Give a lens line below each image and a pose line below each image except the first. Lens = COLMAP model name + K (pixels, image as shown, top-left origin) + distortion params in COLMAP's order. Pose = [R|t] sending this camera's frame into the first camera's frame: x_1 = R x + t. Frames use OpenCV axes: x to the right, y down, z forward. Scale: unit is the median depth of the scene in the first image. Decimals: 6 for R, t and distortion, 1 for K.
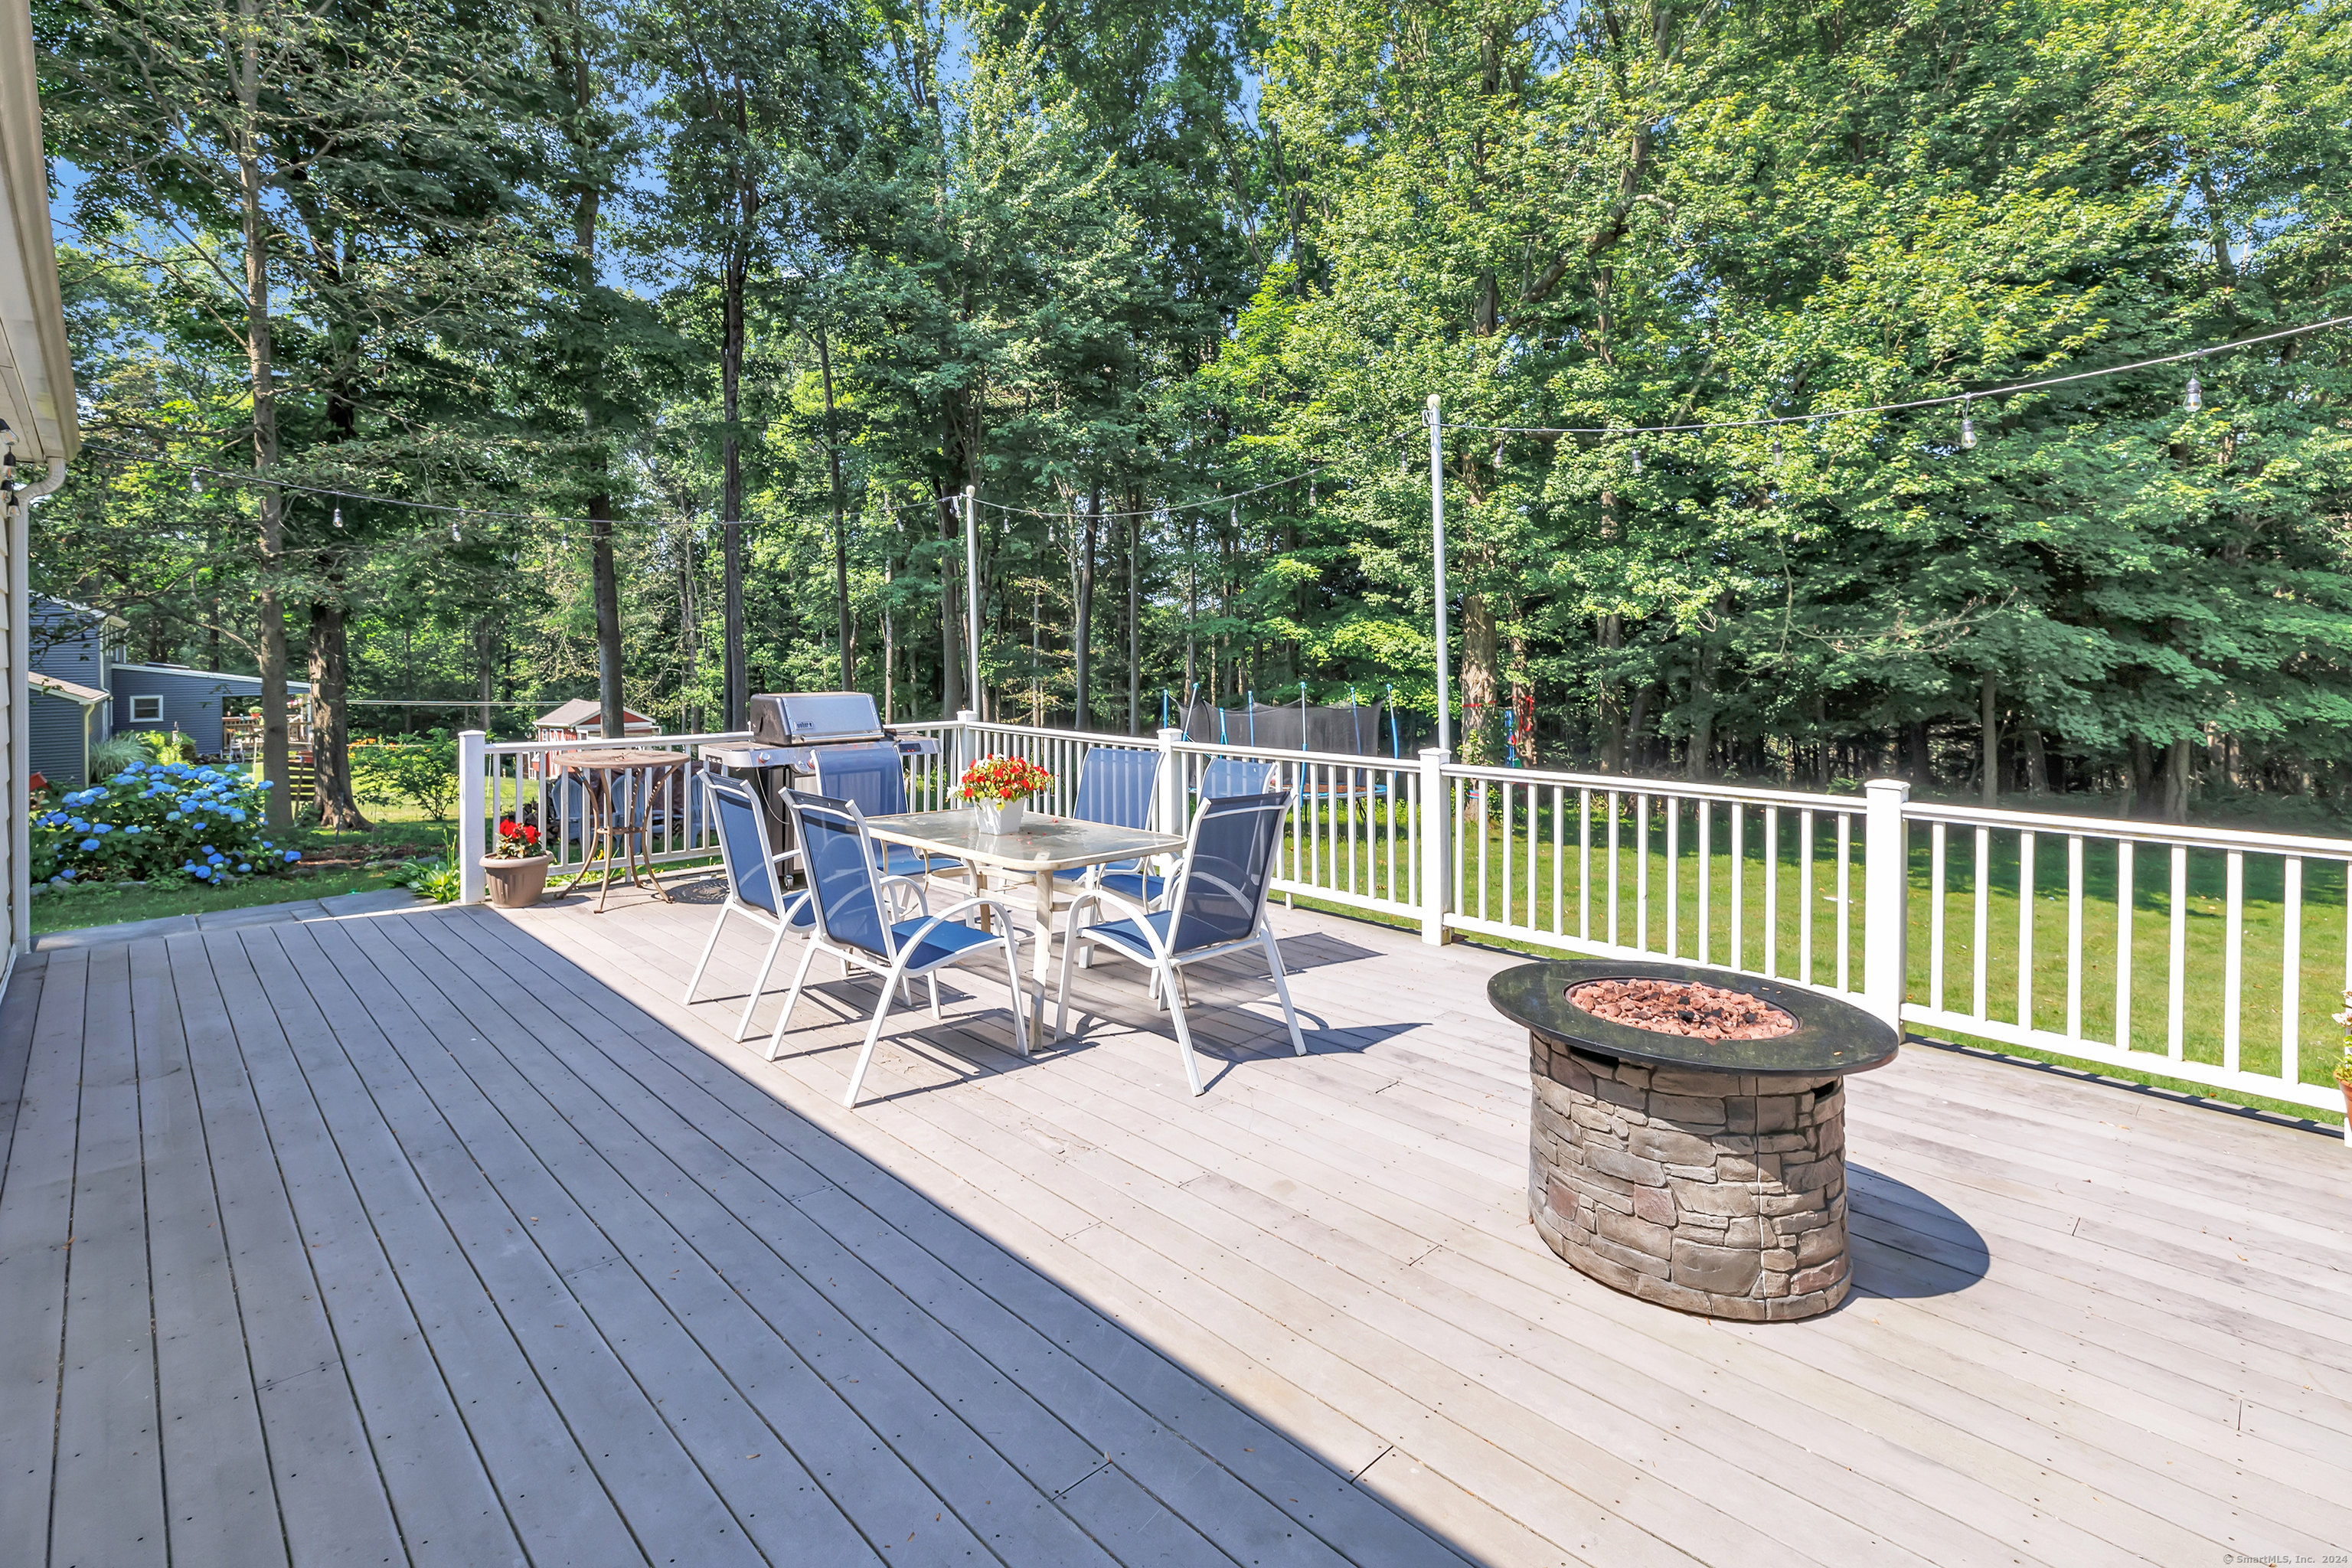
lens RADIAL K [[1078.3, 0, 1174.2], [0, 1078.3, 652.5], [0, 0, 1]] dist [0.001345, 0.000850]
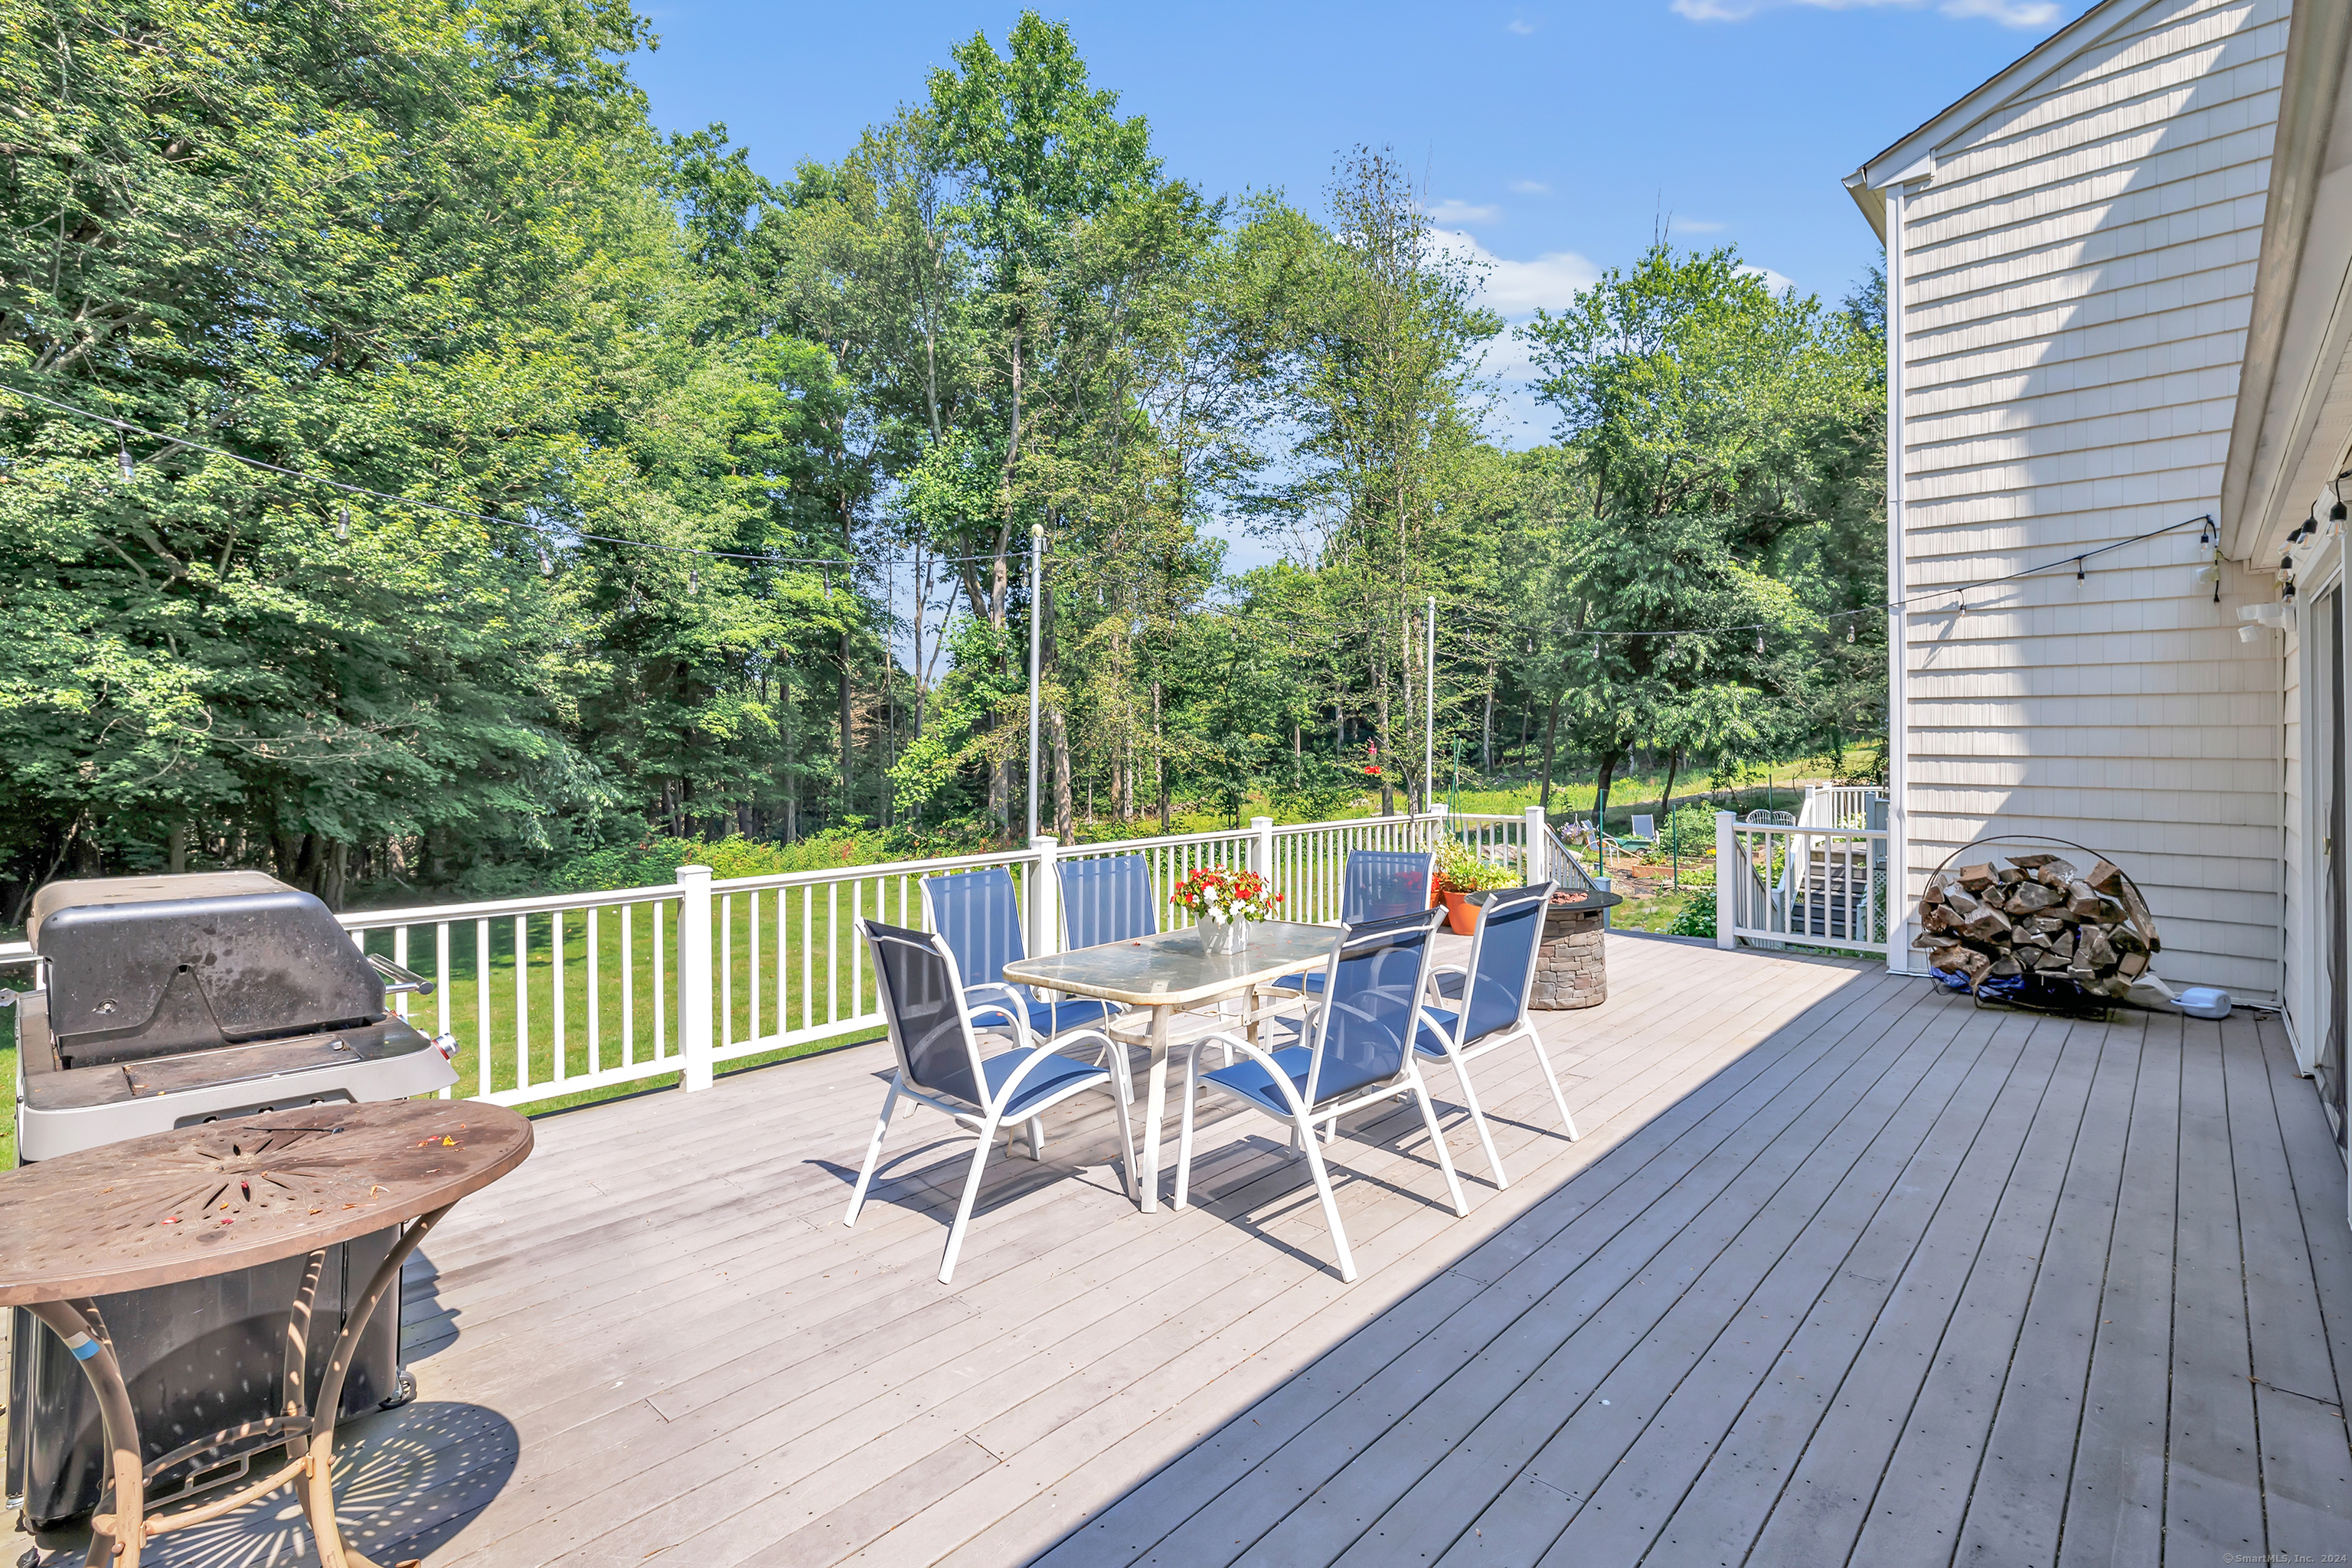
lens RADIAL K [[1016.3, 0, 1222.8], [0, 1016.3, 750.3], [0, 0, 1]] dist [-0.001137, -0.000208]
pose [[-0.029763, -0.000873, 0.999557, -0.908771], [0.008796, 0.999961, 0.001136, 0.000226], [-0.999518, 0.008826, -0.029754, 0.928402]]
